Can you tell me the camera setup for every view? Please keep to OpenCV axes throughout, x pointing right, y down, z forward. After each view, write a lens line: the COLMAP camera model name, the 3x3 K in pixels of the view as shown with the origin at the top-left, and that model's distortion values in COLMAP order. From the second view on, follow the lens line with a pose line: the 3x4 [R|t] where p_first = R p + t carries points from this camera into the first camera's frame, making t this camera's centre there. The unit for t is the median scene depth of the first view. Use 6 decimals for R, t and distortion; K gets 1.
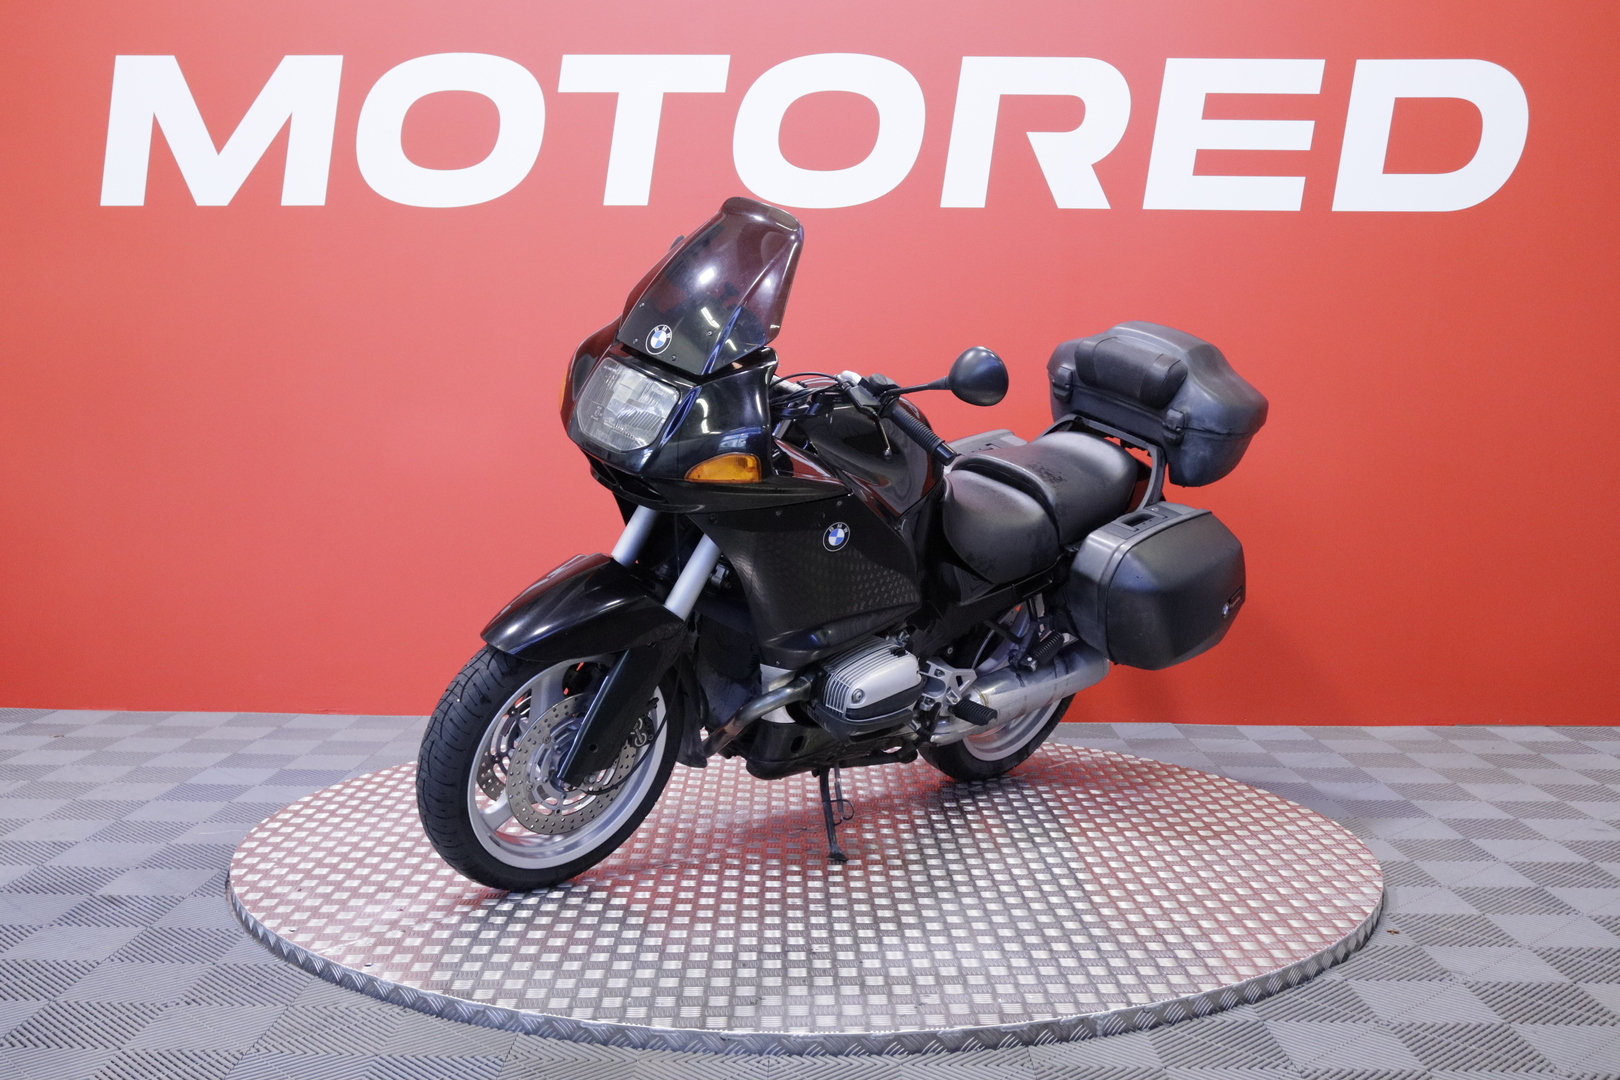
lens RADIAL K [[1518.1, 0, 810.0], [0, 1518.1, 540.0], [0, 0, 1]] dist [-0.310909, -0.000296]
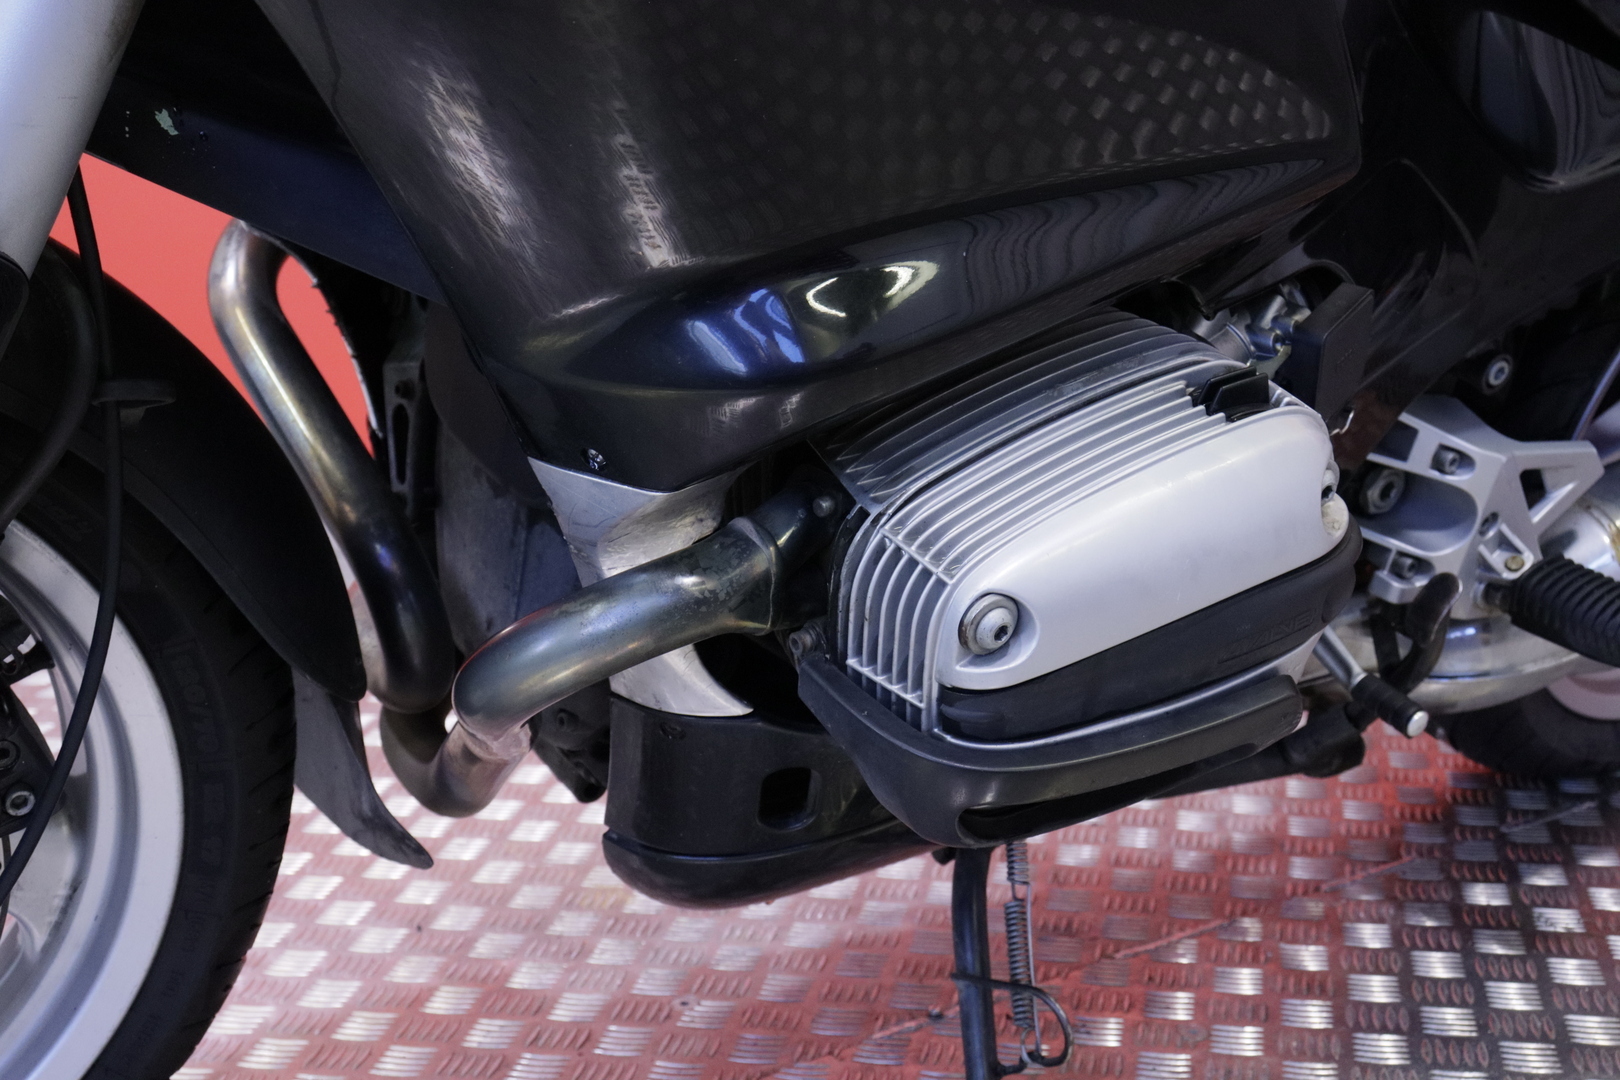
lens RADIAL K [[2104.0, 0, 810.0], [0, 2104.0, 540.0], [0, 0, 1]] dist [0.065207, 0.000572]
pose [[0.976576, 0.012003, -0.214837, 0.065048], [0.022851, 0.987011, 0.159019, 0.047872], [0.213955, -0.160204, 0.963617, 0.723065]]
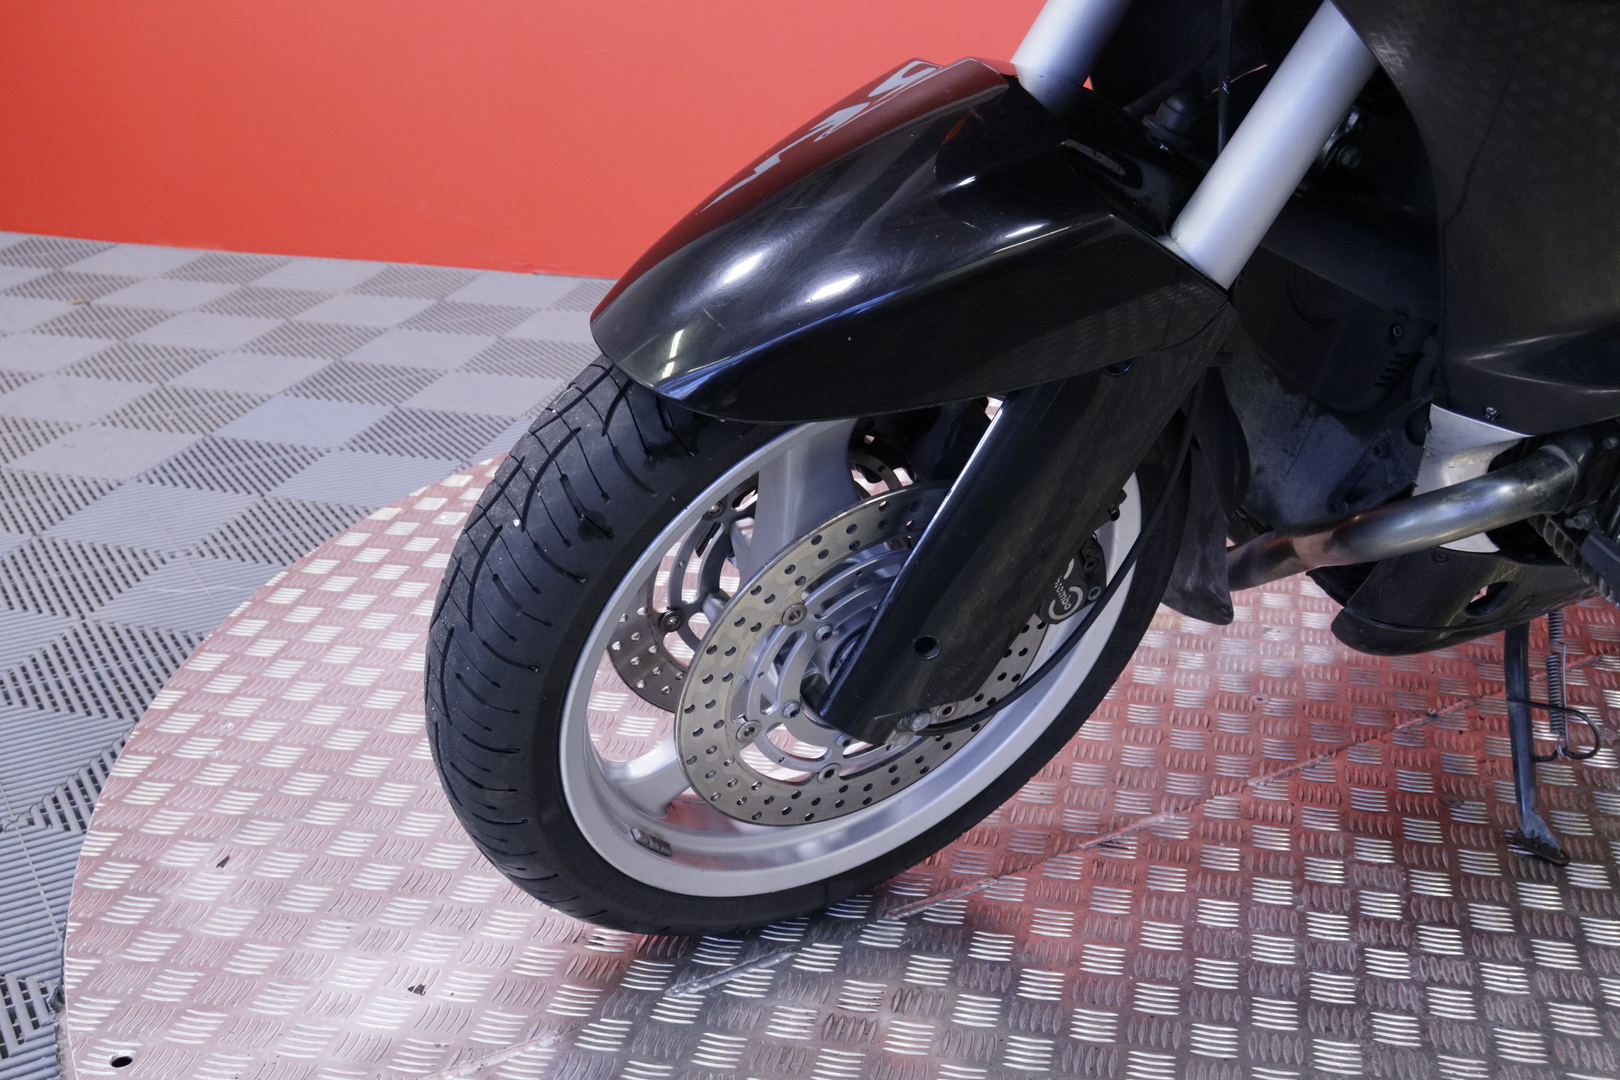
lens RADIAL K [[1767.3, 0, 810.0], [0, 1767.3, 540.0], [0, 0, 1]] dist [-0.047449, 0.000916]
pose [[0.969010, 0.087531, -0.230993, -0.073843], [-0.011098, 0.949597, 0.313277, -0.011044], [0.246771, -0.301005, 0.921141, 0.586318]]
